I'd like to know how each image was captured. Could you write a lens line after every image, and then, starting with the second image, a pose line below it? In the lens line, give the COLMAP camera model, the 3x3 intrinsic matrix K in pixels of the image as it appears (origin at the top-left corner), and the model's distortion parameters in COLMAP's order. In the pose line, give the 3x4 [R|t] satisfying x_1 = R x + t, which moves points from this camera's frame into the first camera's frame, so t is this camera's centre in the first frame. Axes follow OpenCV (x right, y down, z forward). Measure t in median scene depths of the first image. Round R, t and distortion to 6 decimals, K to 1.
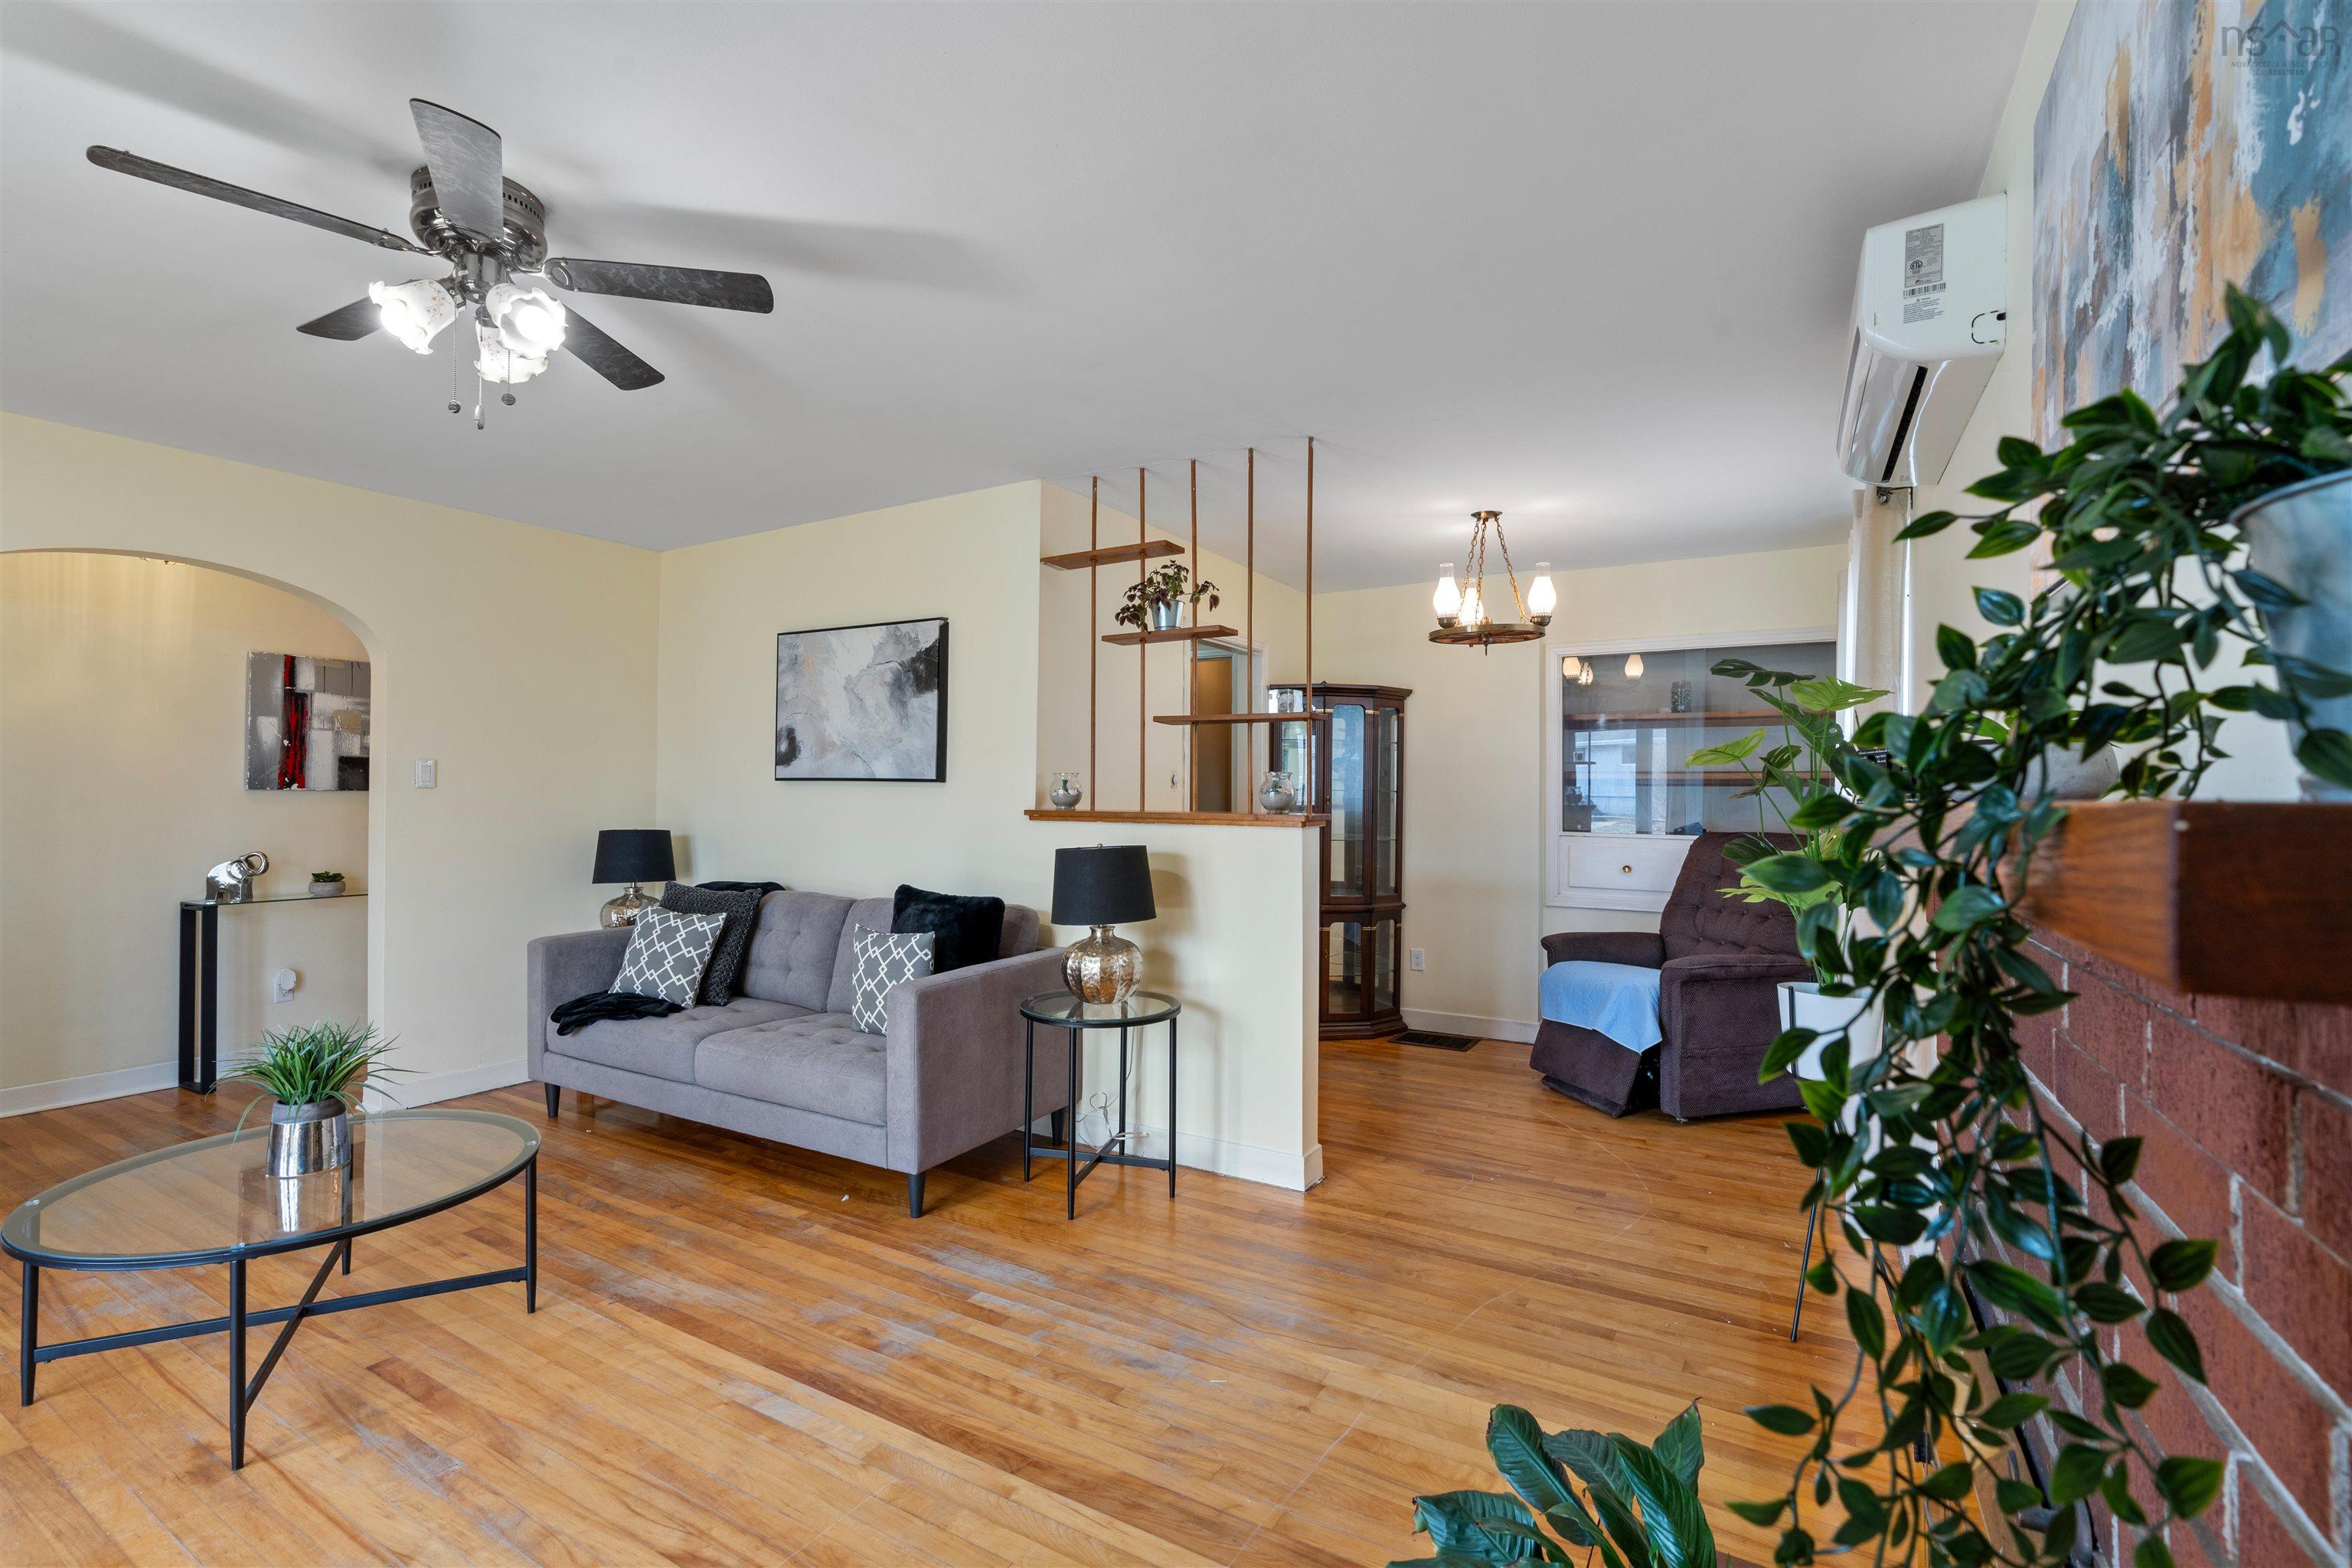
lens RADIAL K [[1061.9, 0, 1168.4], [0, 1061.9, 787.3], [0, 0, 1]] dist [-0.012906, 0.004313]
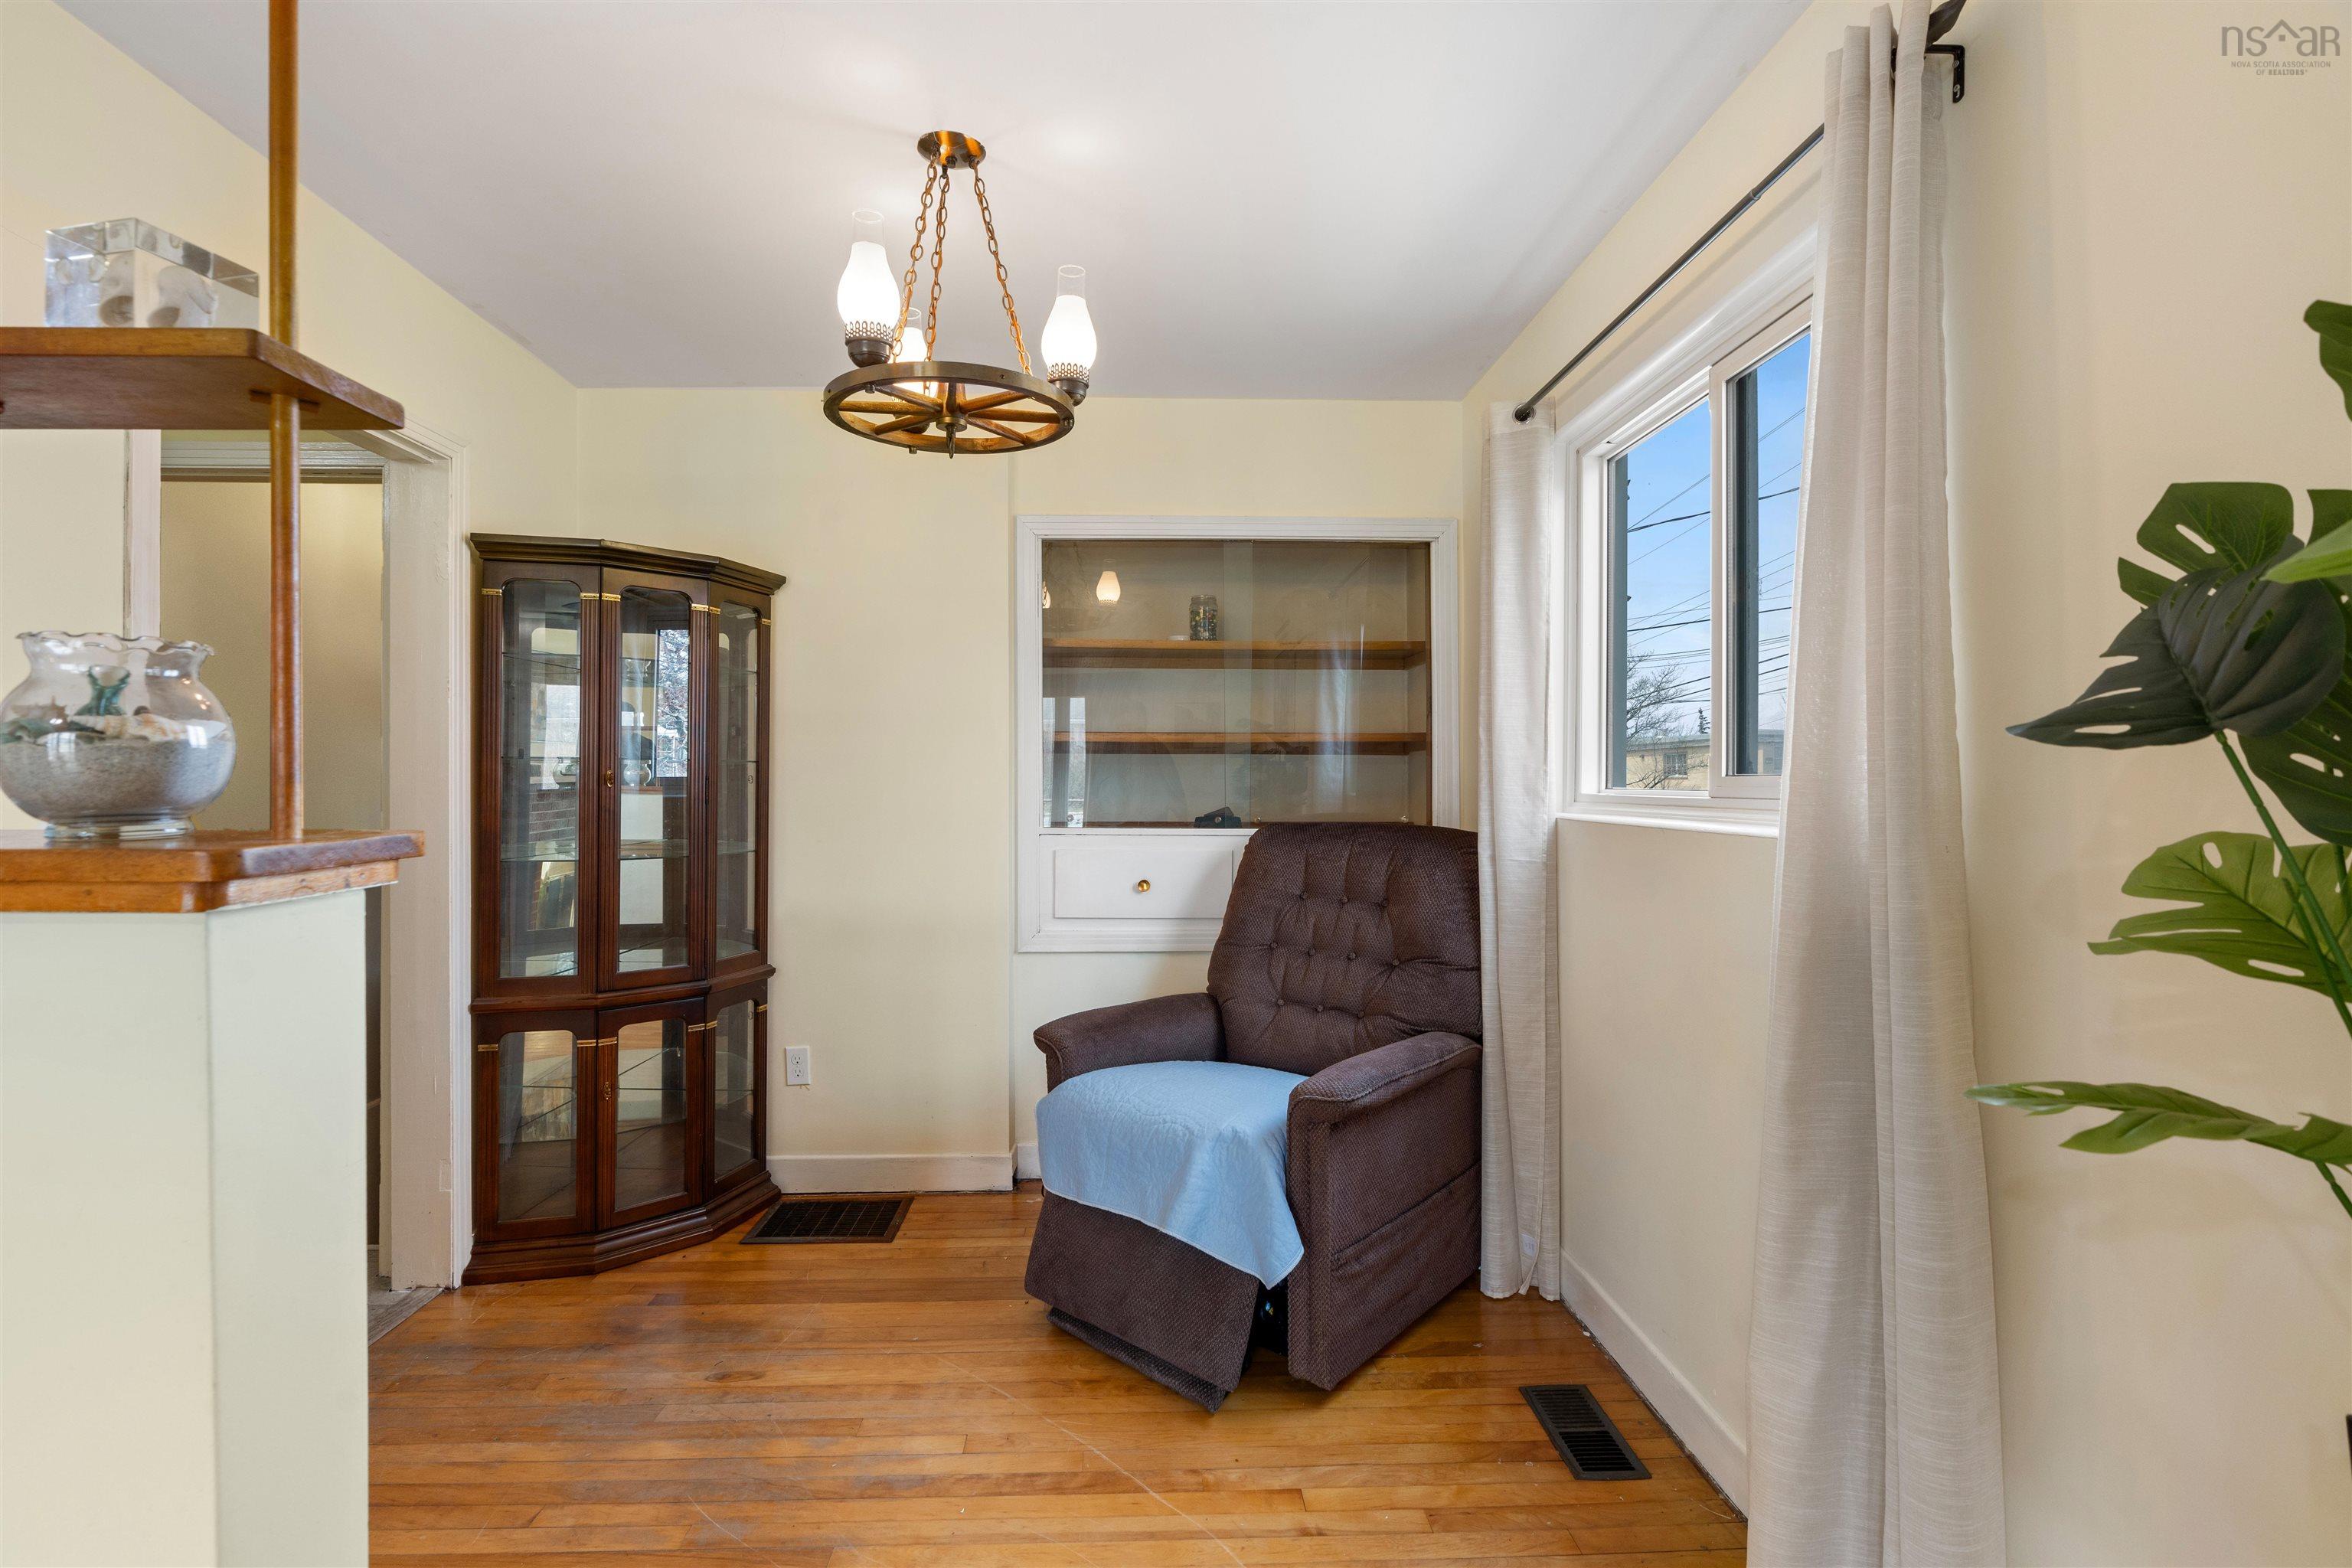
lens RADIAL K [[1061.9, 0, 1176.2], [0, 1061.9, 775.4], [0, 0, 1]] dist [-0.012906, 0.004313]
pose [[0.839955, -0.007116, 0.542610, 0.115986], [0.001630, 0.999943, 0.010590, 0.007094], [-0.542654, -0.008010, 0.839918, 0.491624]]
